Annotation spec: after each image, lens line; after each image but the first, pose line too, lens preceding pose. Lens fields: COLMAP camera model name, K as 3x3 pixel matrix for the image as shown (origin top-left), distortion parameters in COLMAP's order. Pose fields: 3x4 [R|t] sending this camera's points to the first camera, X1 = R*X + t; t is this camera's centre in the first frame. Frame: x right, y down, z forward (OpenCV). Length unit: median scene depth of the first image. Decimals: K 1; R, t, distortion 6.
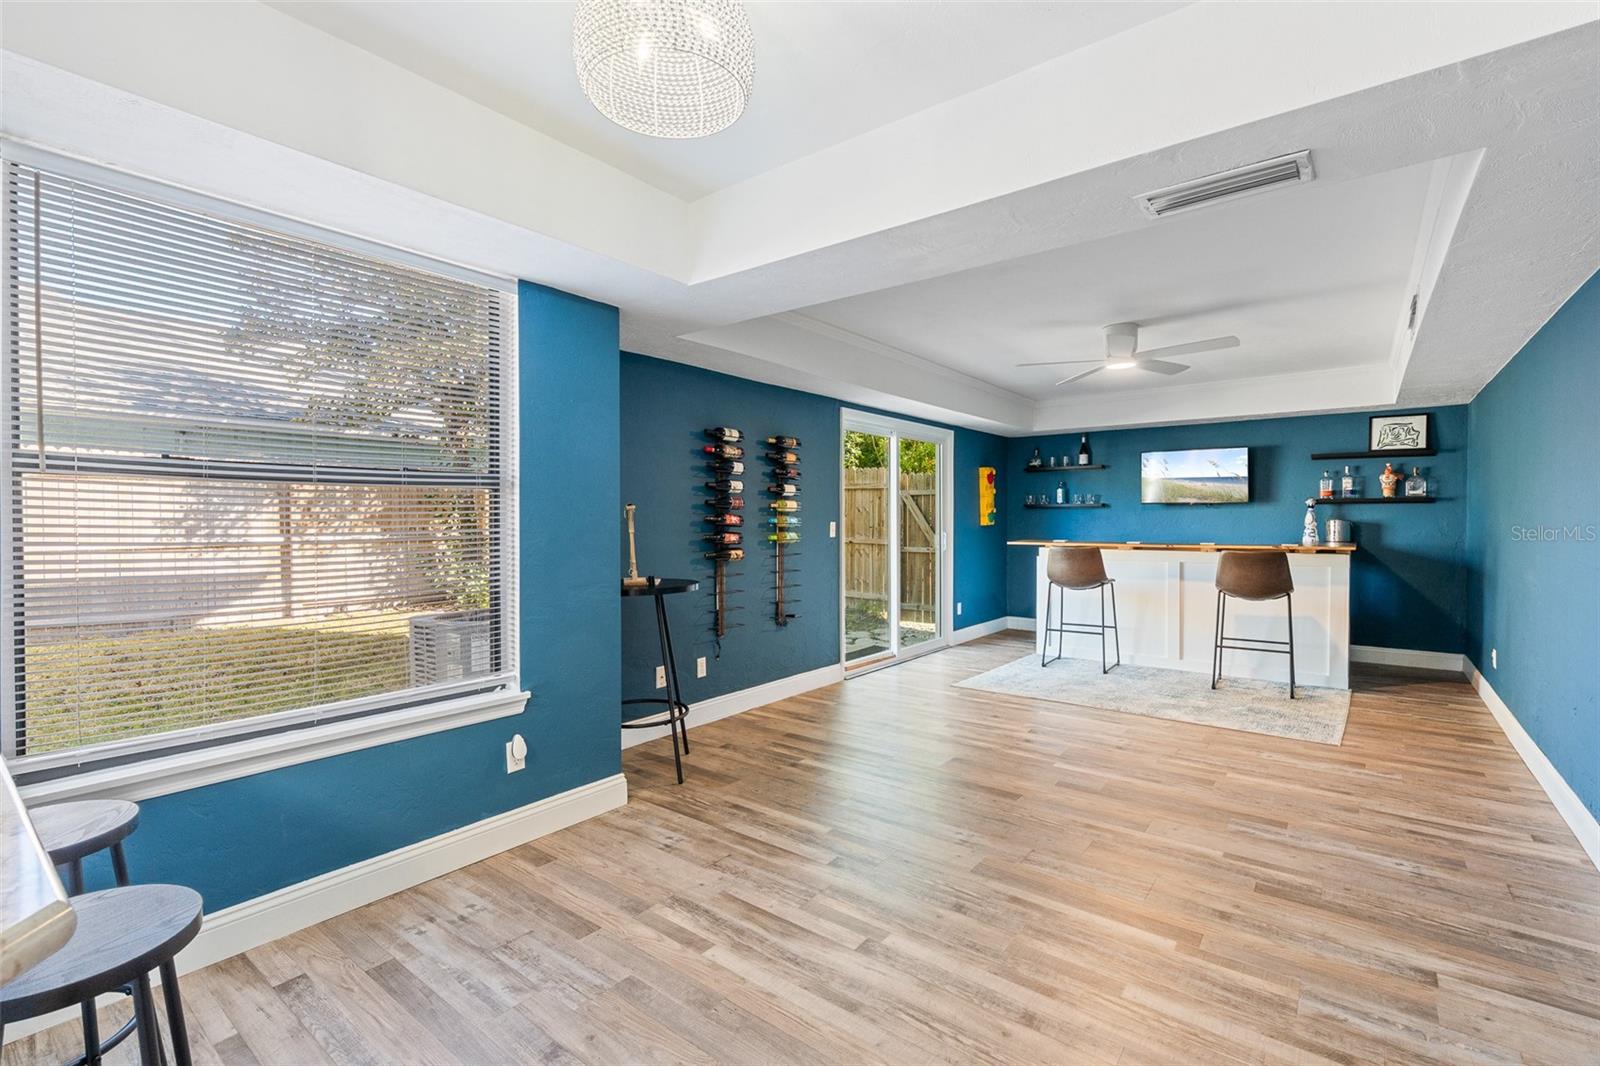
lens RADIAL K [[733.3, 0, 795.1], [0, 733.3, 526.8], [0, 0, 1]] dist [-0.010229, 0.004984]
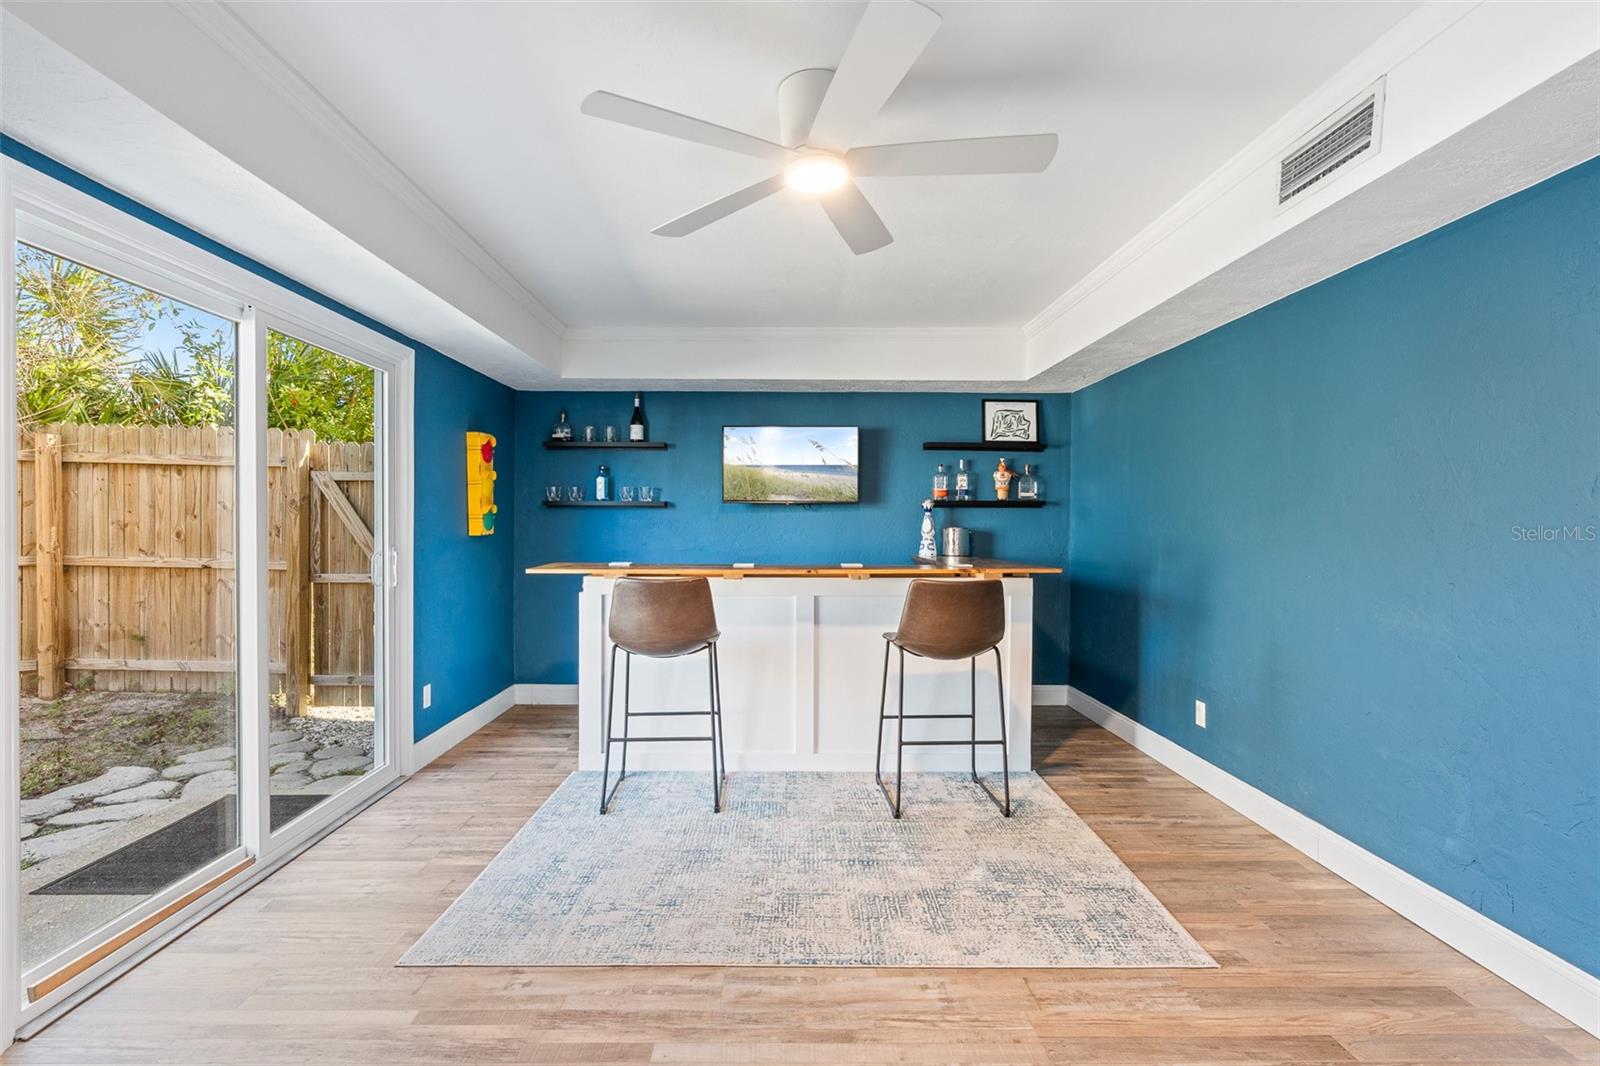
lens RADIAL K [[733.3, 0, 786.0], [0, 733.3, 529.3], [0, 0, 1]] dist [-0.010229, 0.004984]
pose [[0.784871, 0.000784, 0.619658, 0.116001], [0.001598, 0.999993, -0.003289, -0.005303], [-0.619657, 0.003572, 0.784865, 0.492008]]
